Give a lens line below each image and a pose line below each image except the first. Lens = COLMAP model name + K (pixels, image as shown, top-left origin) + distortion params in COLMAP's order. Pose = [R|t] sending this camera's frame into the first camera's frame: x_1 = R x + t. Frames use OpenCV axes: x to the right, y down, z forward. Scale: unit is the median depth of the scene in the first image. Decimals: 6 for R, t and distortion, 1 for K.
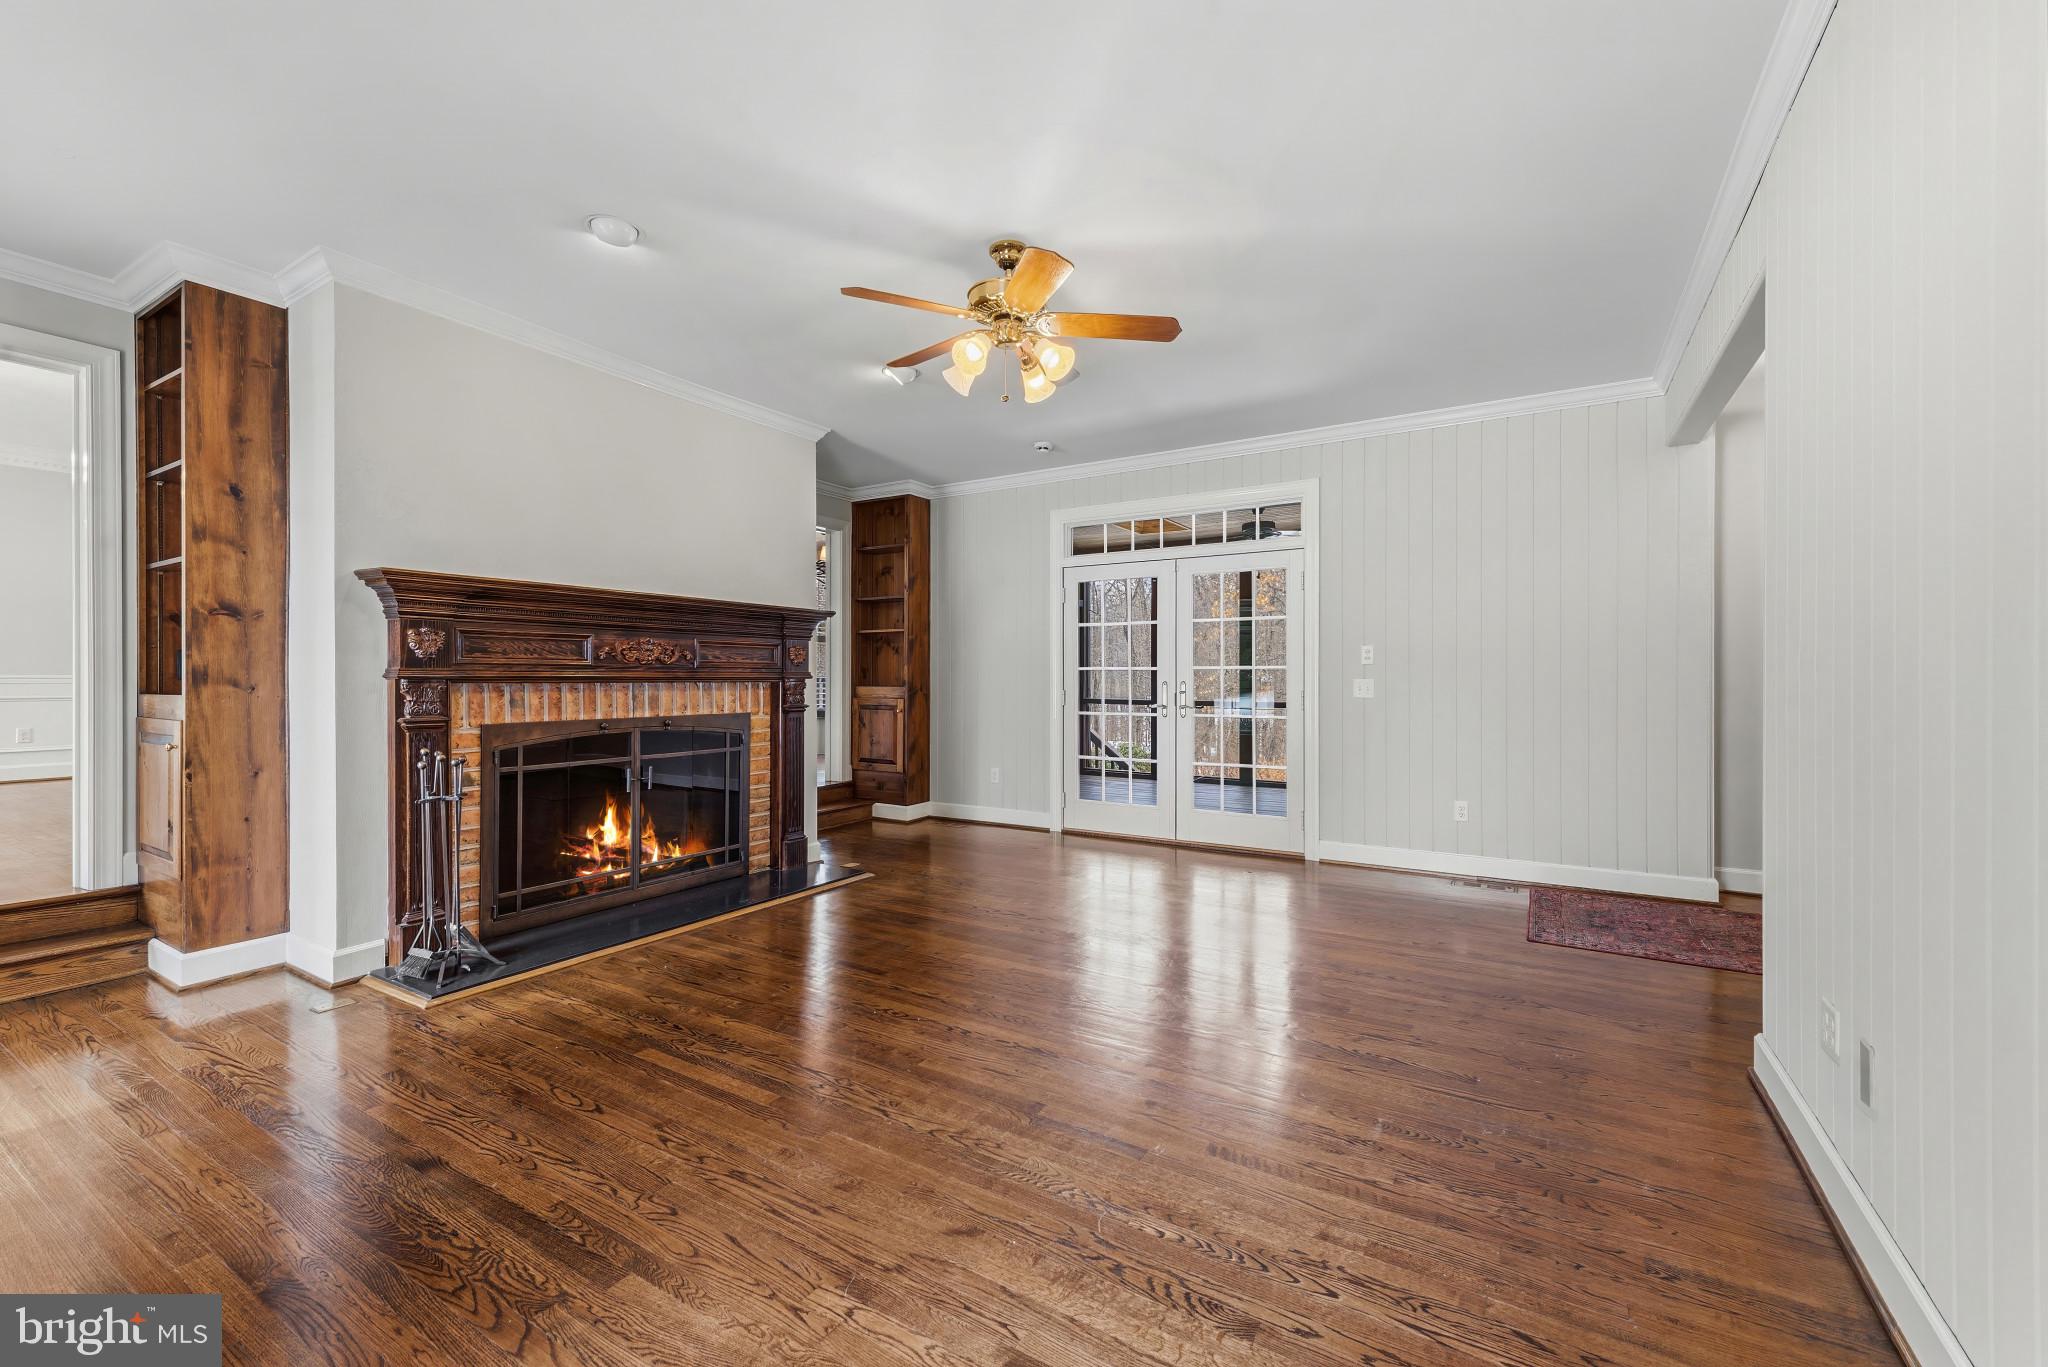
lens RADIAL K [[839.0, 0, 1029.0], [0, 839.0, 682.5], [0, 0, 1]] dist [0.004475, 0.000262]
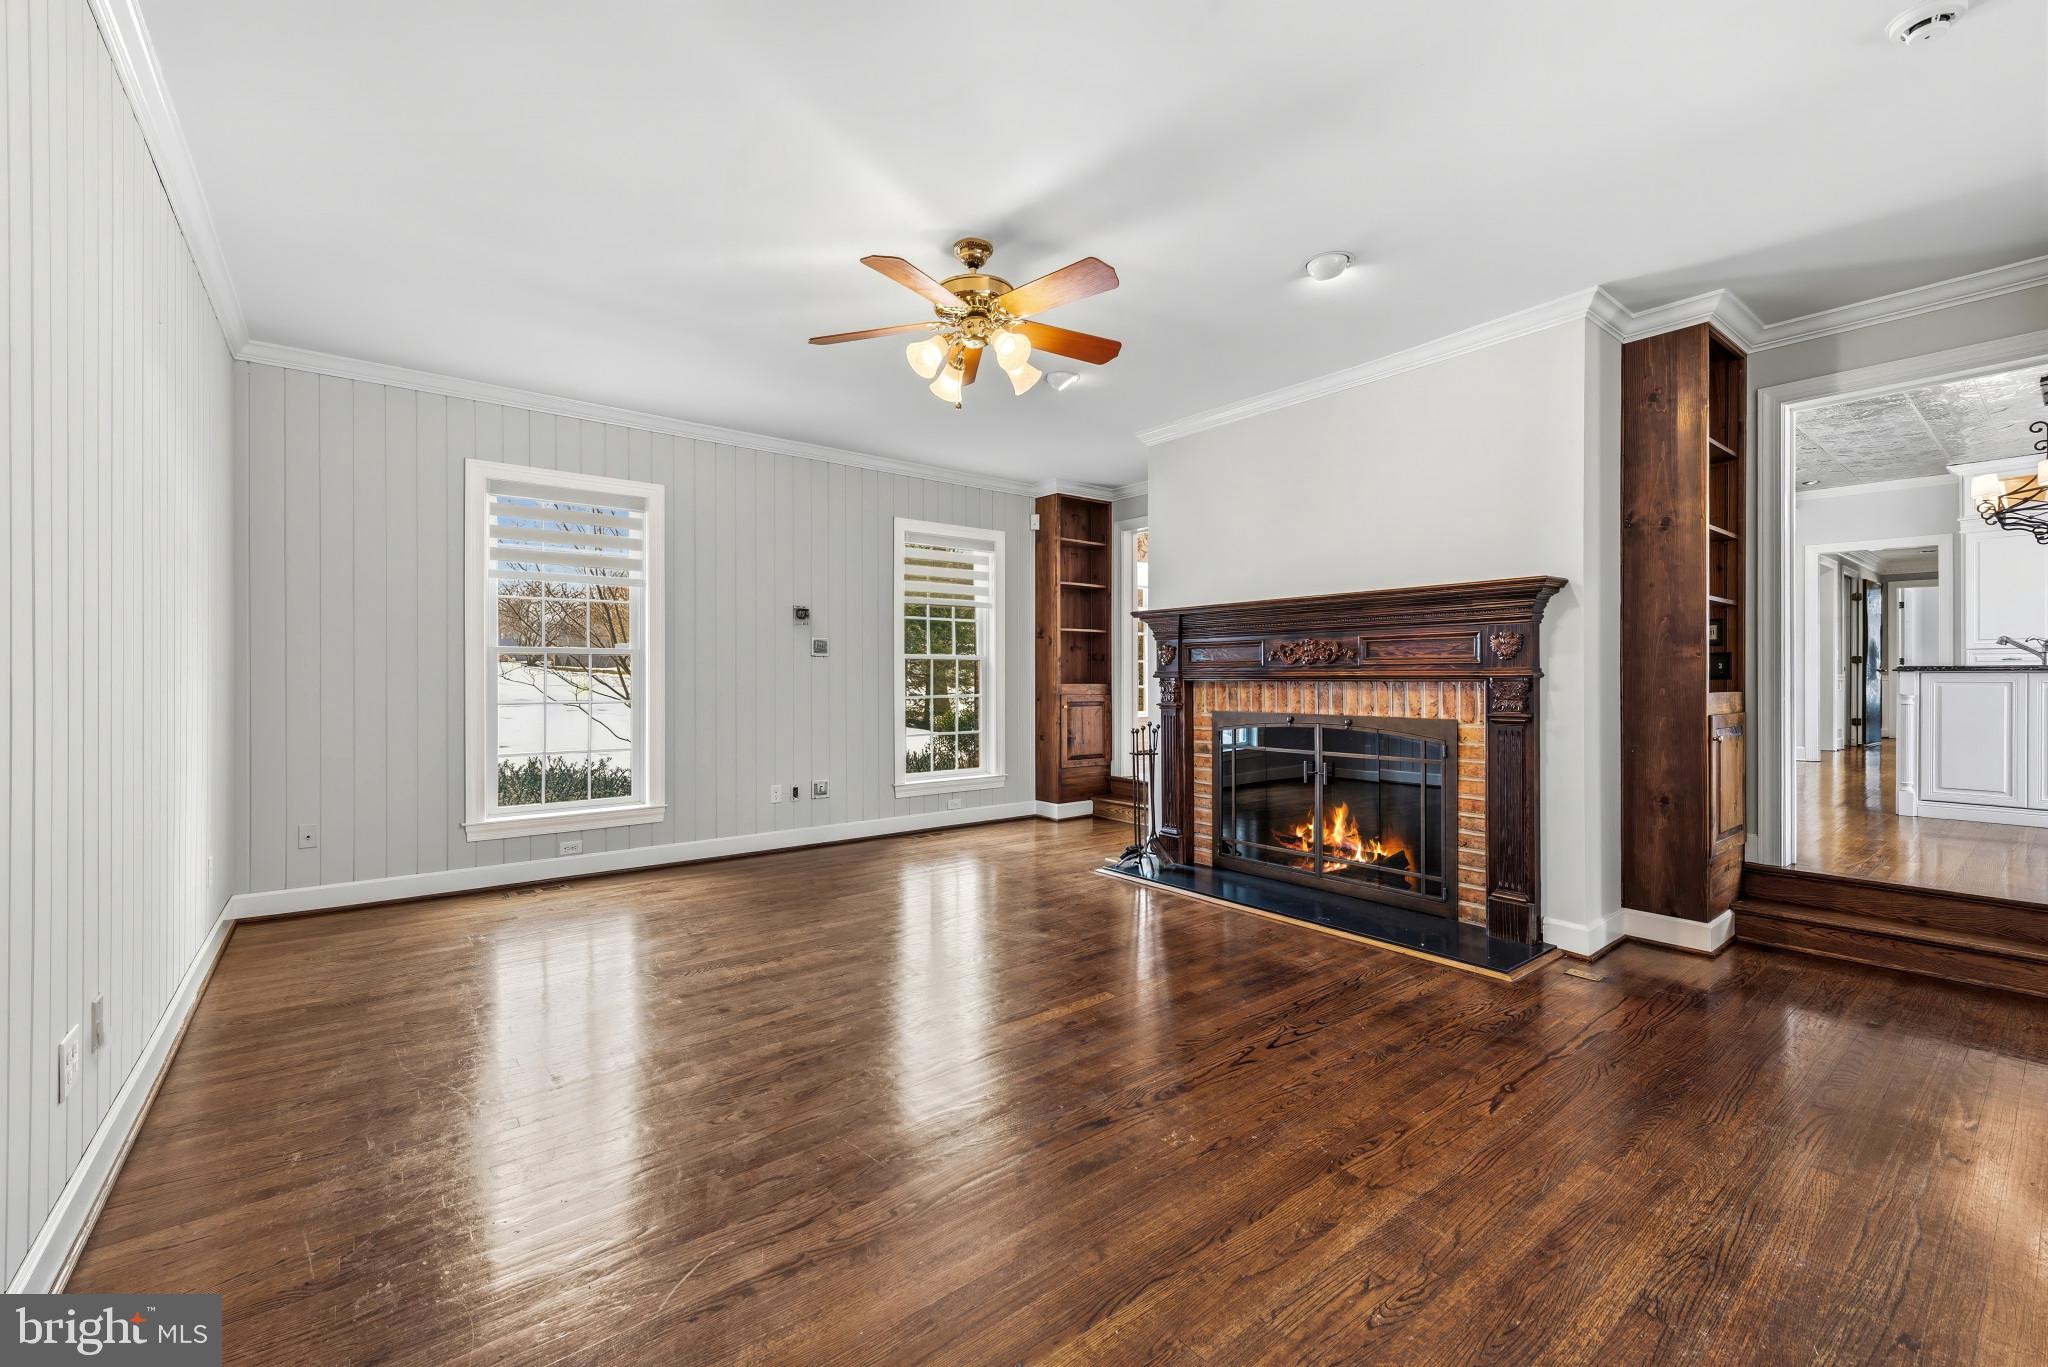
lens RADIAL K [[839.0, 0, 1030.3], [0, 839.0, 677.0], [0, 0, 1]] dist [0.004475, 0.000262]
pose [[-0.351982, 0.005021, -0.935993, 0.626554], [0.001927, 0.999987, 0.004640, -0.010885], [0.936005, -0.000171, -0.351987, 0.997769]]
